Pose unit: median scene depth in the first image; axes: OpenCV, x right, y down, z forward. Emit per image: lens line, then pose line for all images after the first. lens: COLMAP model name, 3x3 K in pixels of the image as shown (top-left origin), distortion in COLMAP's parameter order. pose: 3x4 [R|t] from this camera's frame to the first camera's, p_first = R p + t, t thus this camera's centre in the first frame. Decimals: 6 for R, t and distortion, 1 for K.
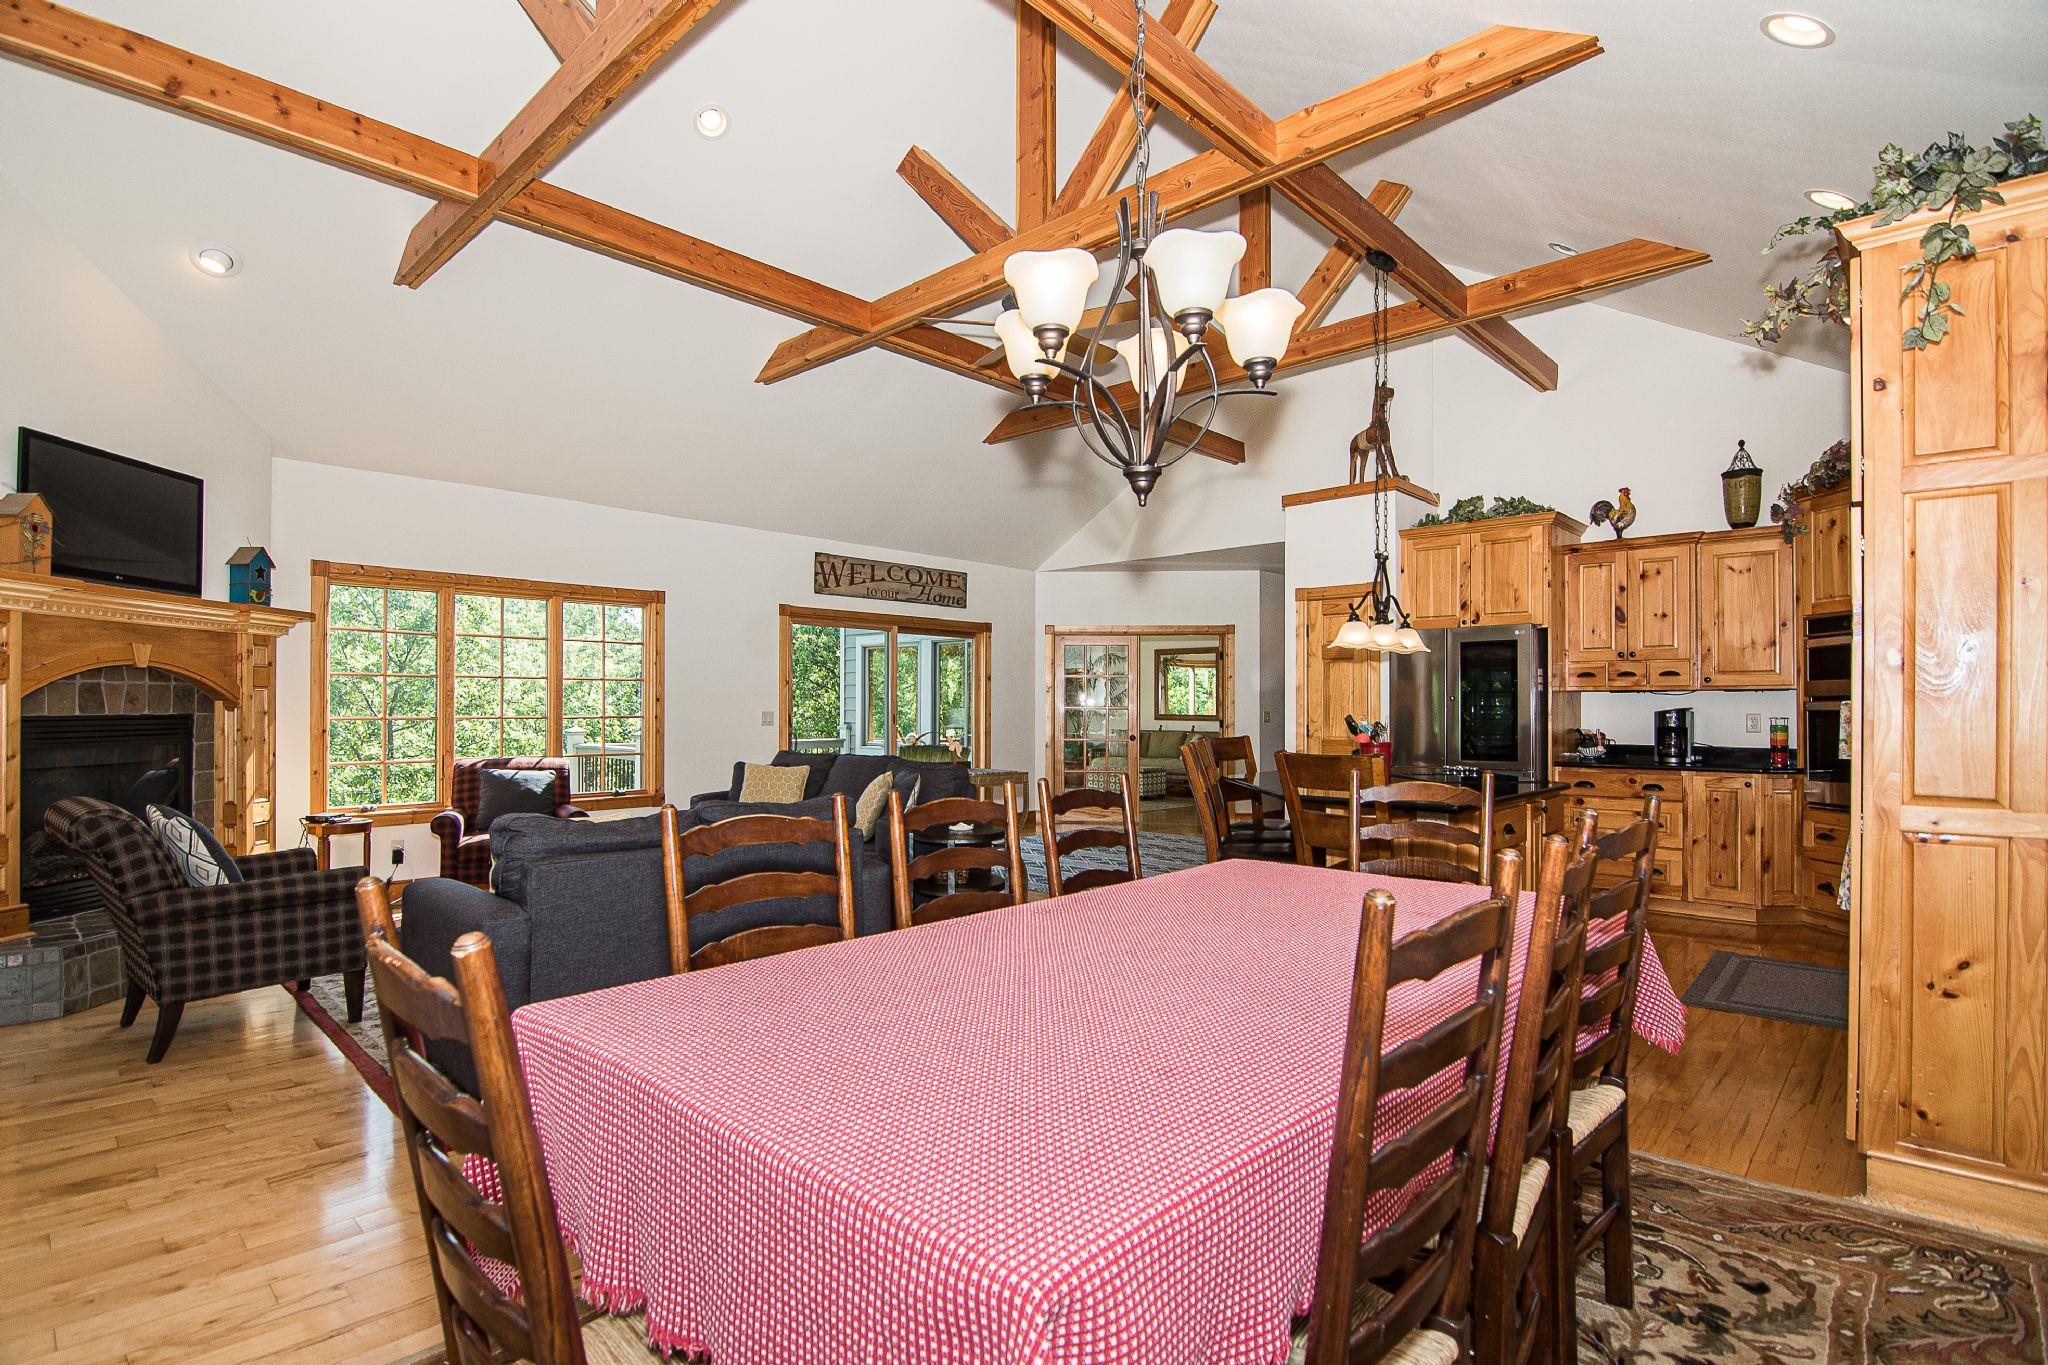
lens RADIAL K [[1016.3, 0, 1038.2], [0, 1016.3, 693.7], [0, 0, 1]] dist [-0.010121, -0.006901]
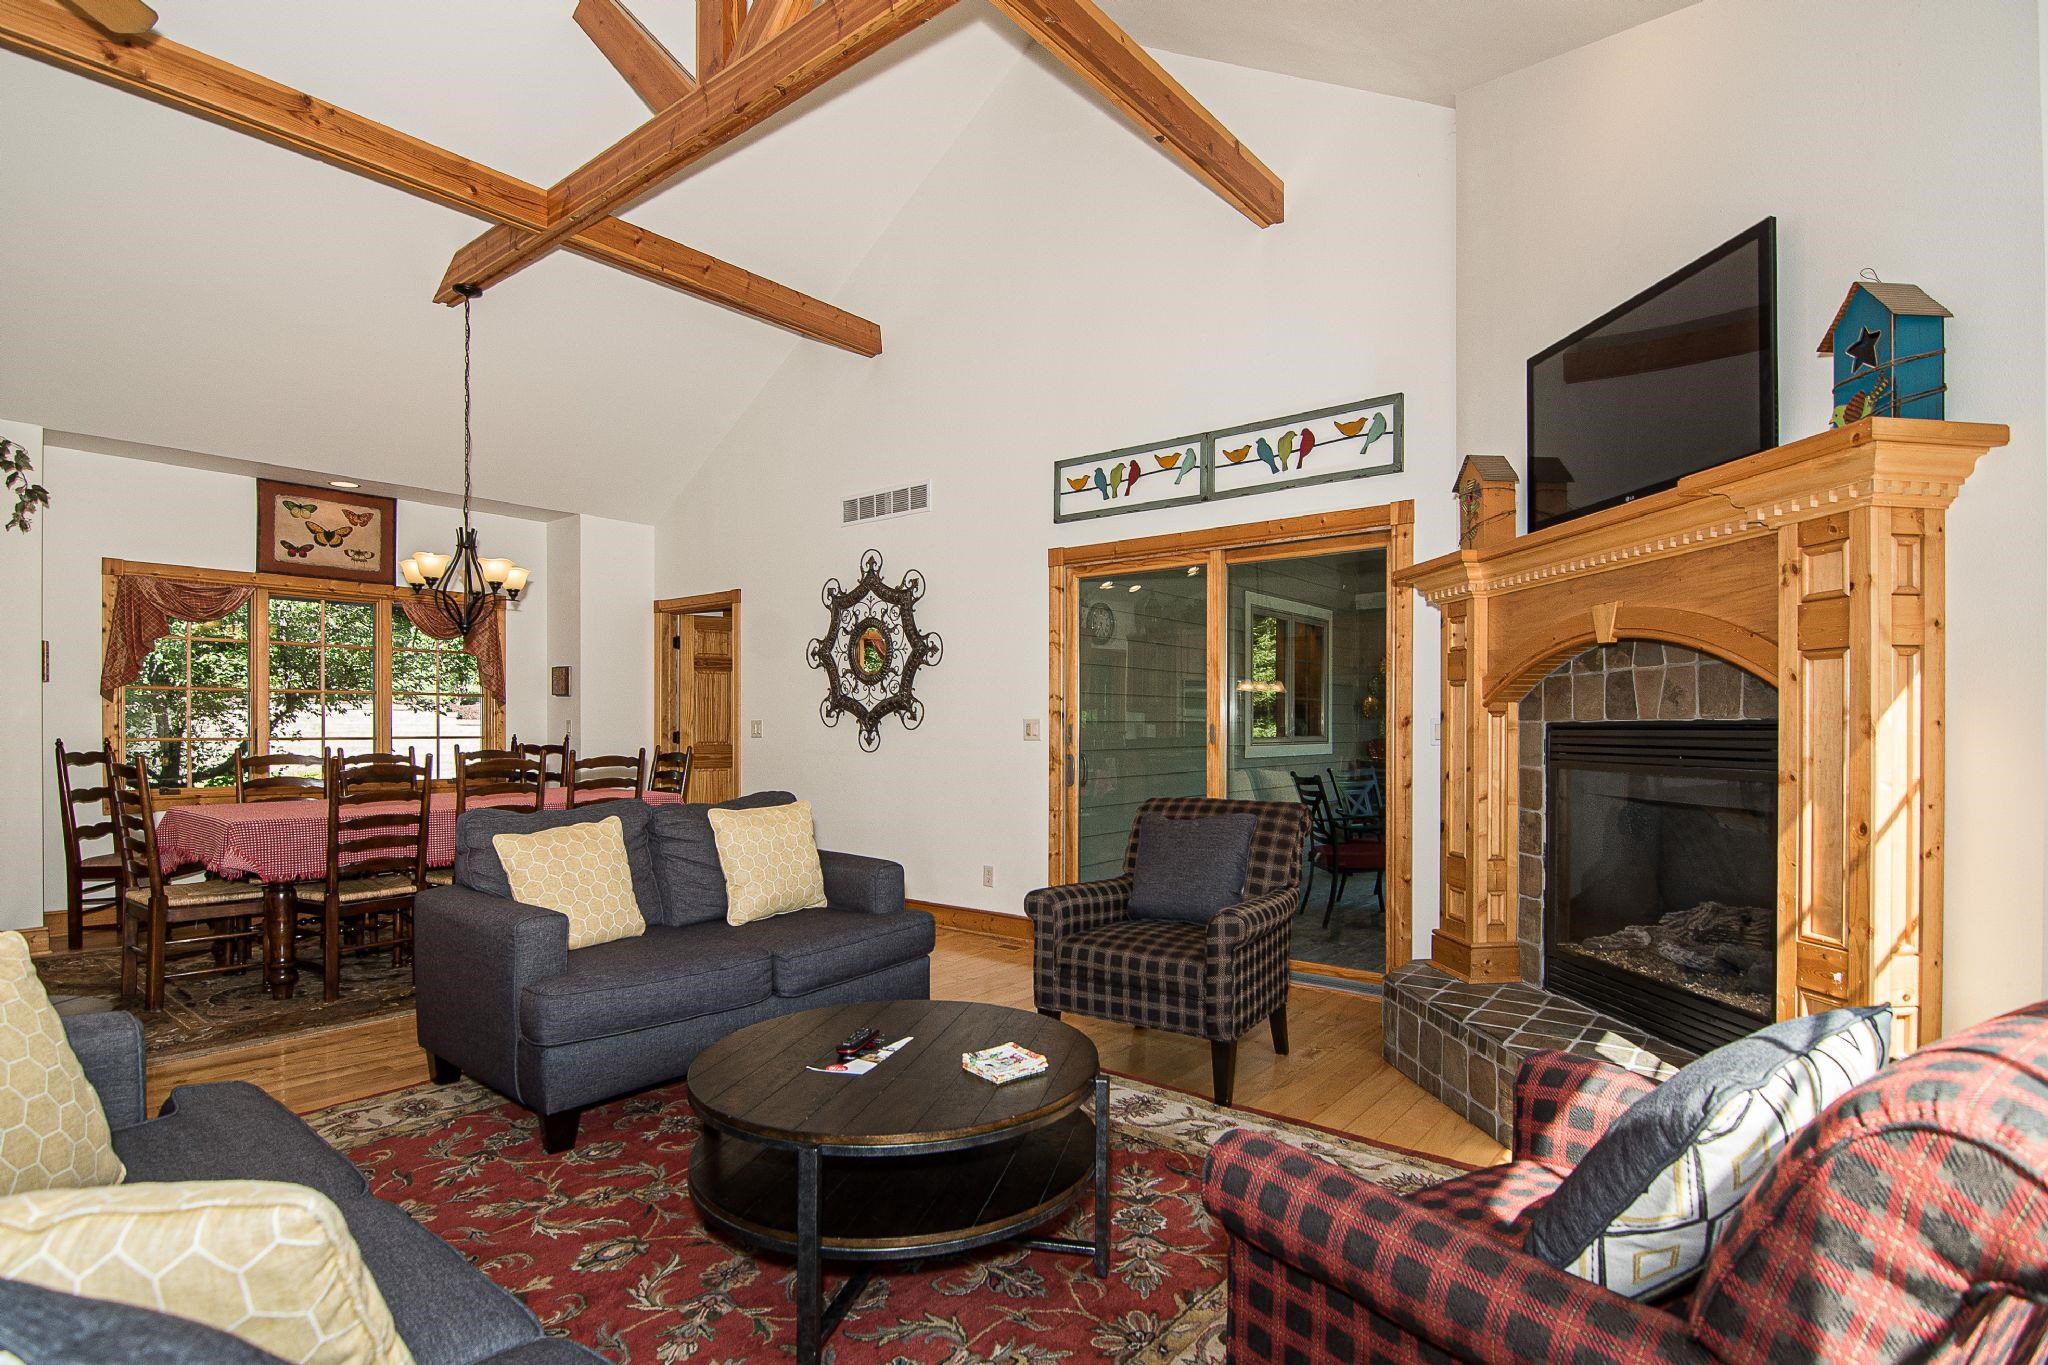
lens RADIAL K [[1016.3, 0, 1038.0], [0, 1016.3, 731.1], [0, 0, 1]] dist [-0.010121, -0.006901]
pose [[-0.996771, -0.002300, -0.080263, -0.435536], [-0.001473, 0.999945, -0.010362, 0.029723], [0.080283, -0.010210, -0.996720, 1.375297]]
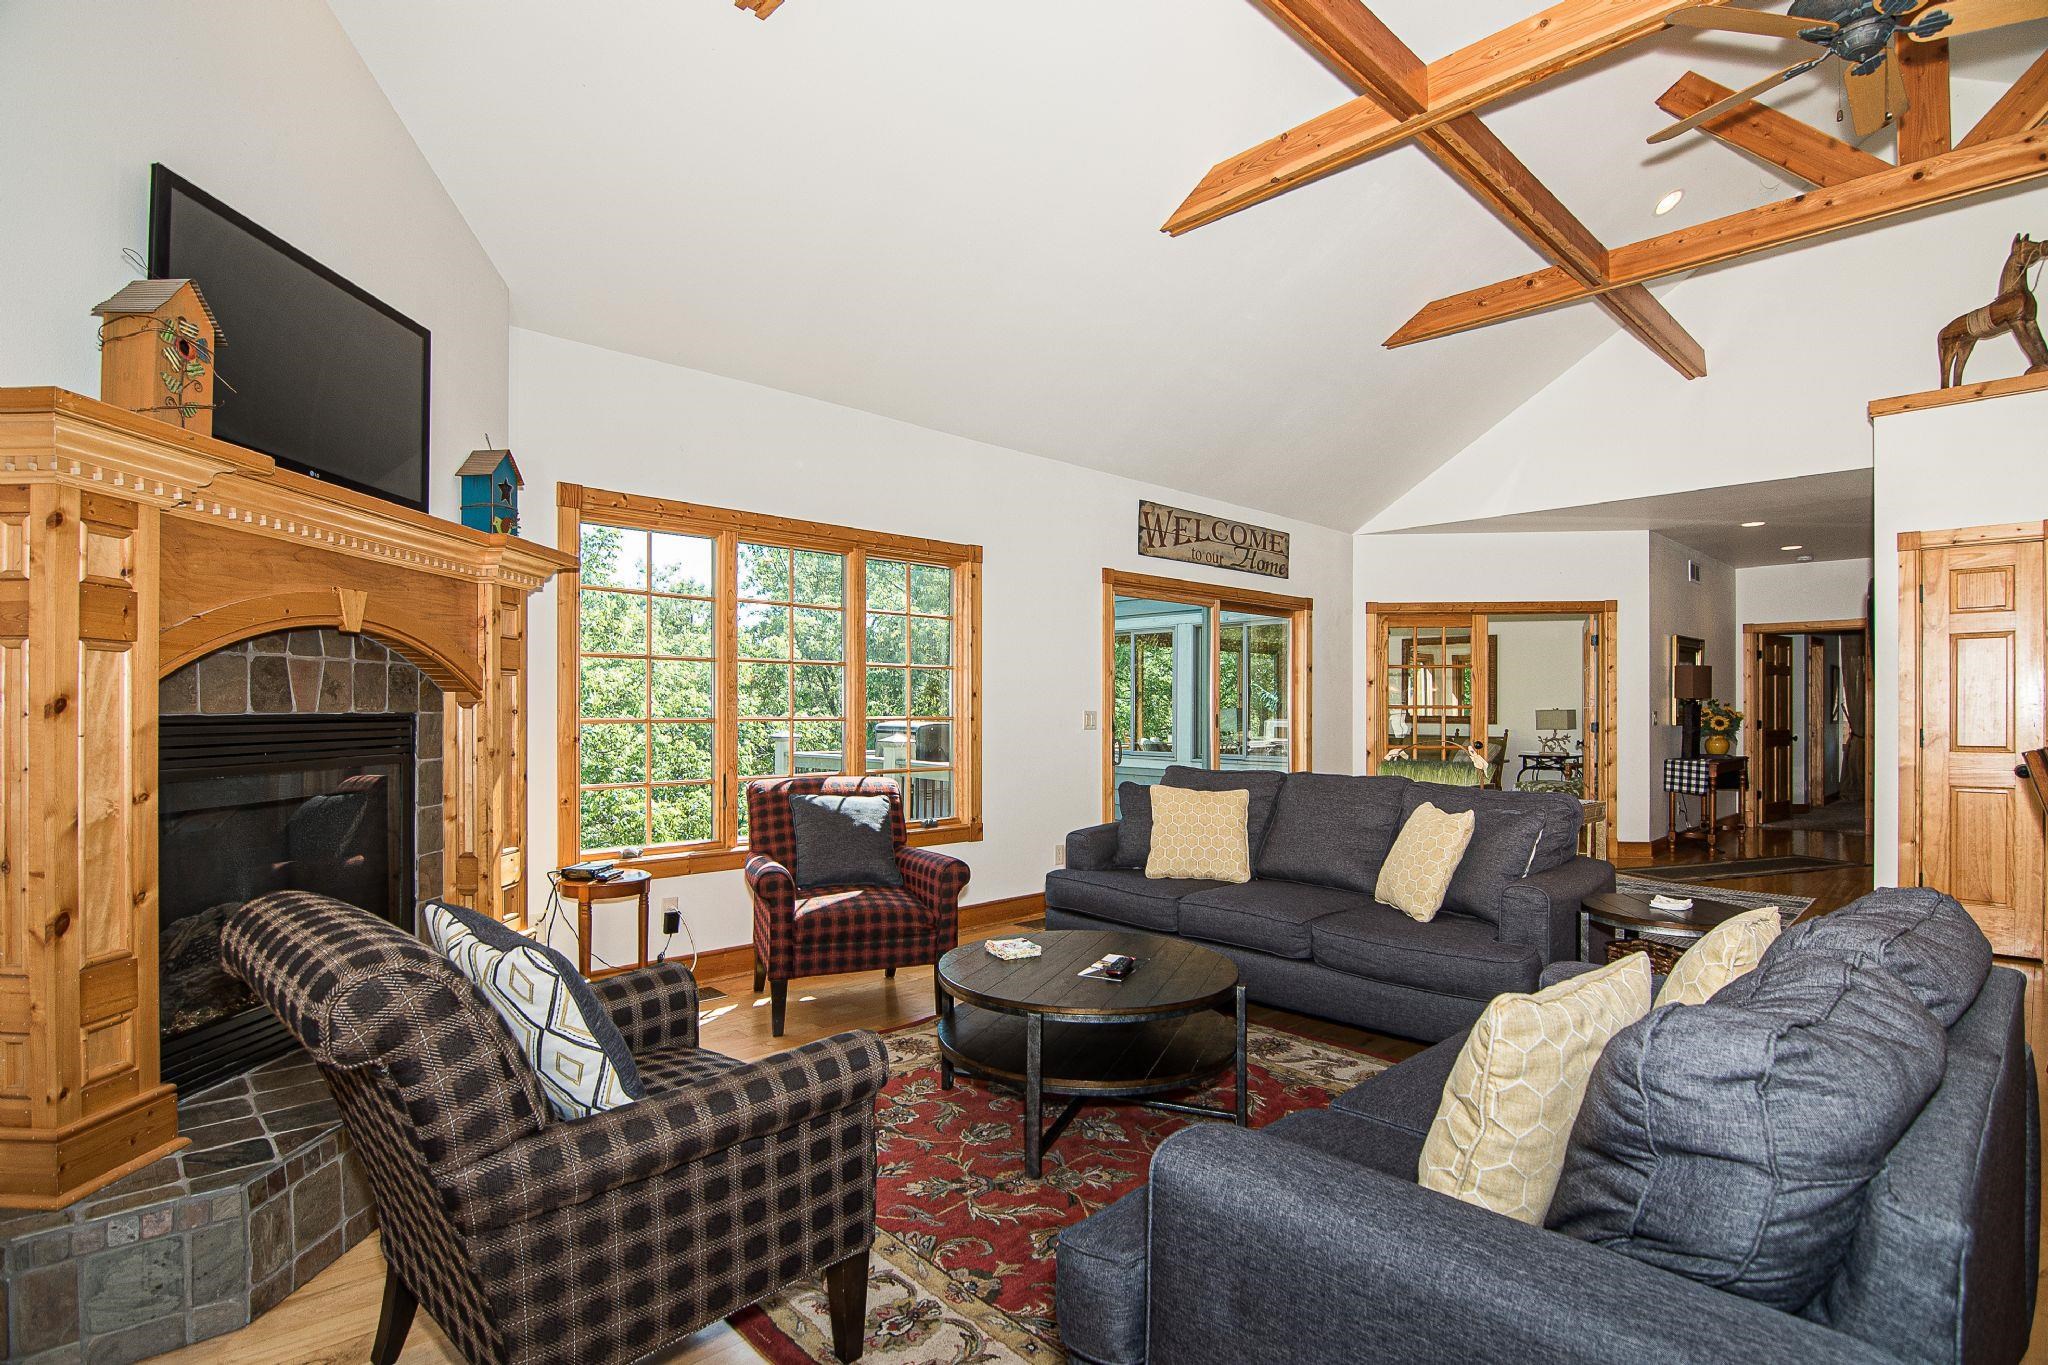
lens RADIAL K [[1016.3, 0, 1031.6], [0, 1016.3, 702.1], [0, 0, 1]] dist [-0.010121, -0.006901]
pose [[0.998440, -0.000750, -0.055834, -0.410873], [0.001097, 0.999980, 0.006191, 0.009654], [0.055828, -0.006242, 0.998421, 0.386328]]
